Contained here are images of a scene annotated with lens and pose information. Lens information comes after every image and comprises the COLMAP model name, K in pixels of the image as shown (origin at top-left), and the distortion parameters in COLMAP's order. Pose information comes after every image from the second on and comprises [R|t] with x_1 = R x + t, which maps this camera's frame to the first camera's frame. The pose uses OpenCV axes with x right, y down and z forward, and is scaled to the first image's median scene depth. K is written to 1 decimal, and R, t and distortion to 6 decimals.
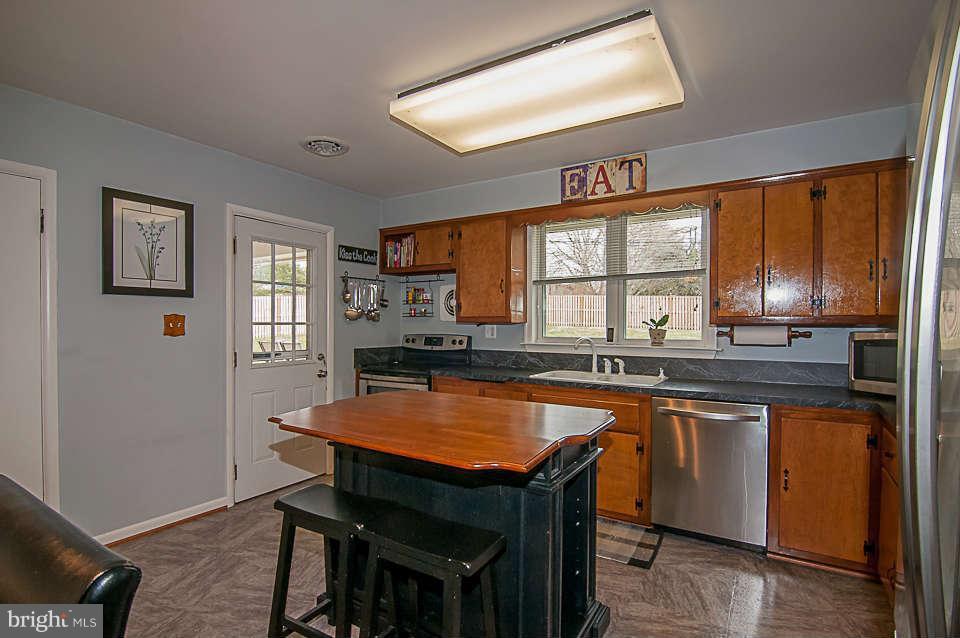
lens RADIAL K [[486.5, 0, 474.4], [0, 486.5, 325.8], [0, 0, 1]] dist [-0.002533, -0.001894]
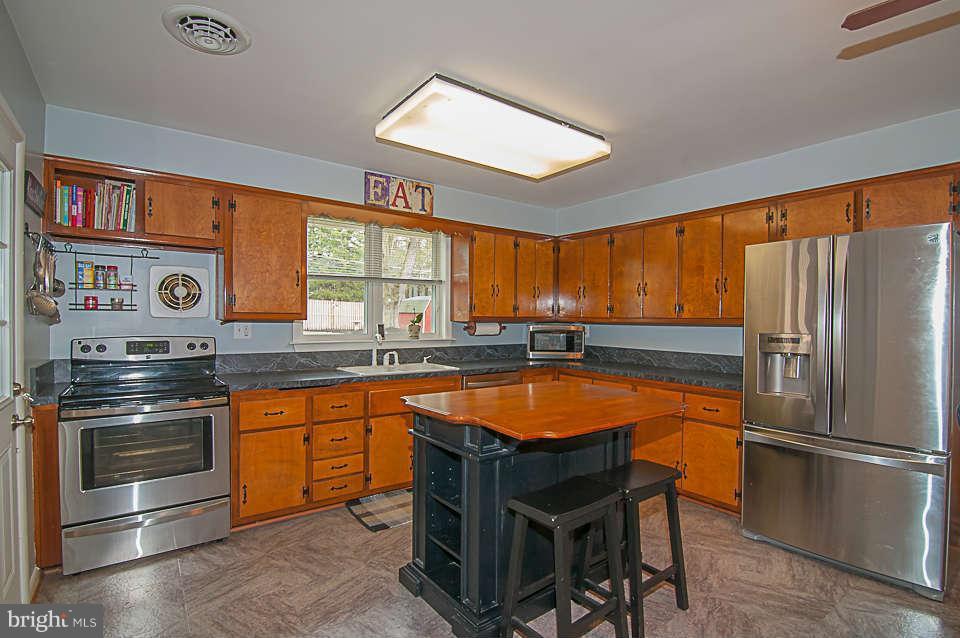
lens RADIAL K [[461.8, 0, 482.0], [0, 461.8, 325.1], [0, 0, 1]] dist [-0.008116, -0.000781]
pose [[0.333626, -0.011068, 0.942640, -0.671873], [0.000799, 0.999934, 0.011458, -0.007219], [-0.942705, -0.003070, 0.333613, 0.442289]]
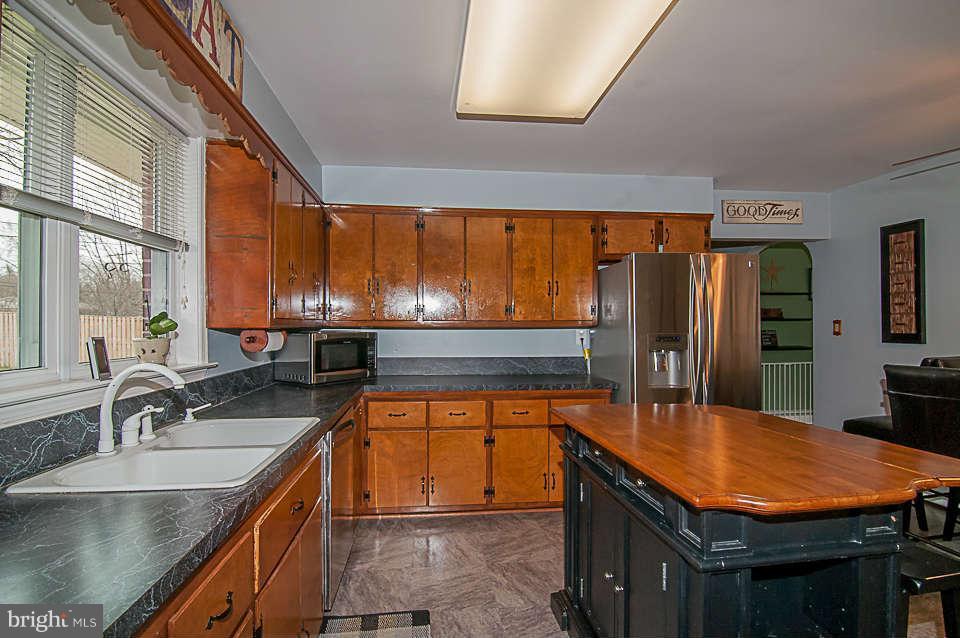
lens RADIAL K [[461.8, 0, 482.0], [0, 461.8, 325.1], [0, 0, 1]] dist [-0.008116, -0.000781]
pose [[-0.643008, -0.001863, 0.765858, -0.239804], [0.006299, 0.999950, 0.007721, -0.009669], [-0.765834, 0.009789, -0.642964, 1.043791]]
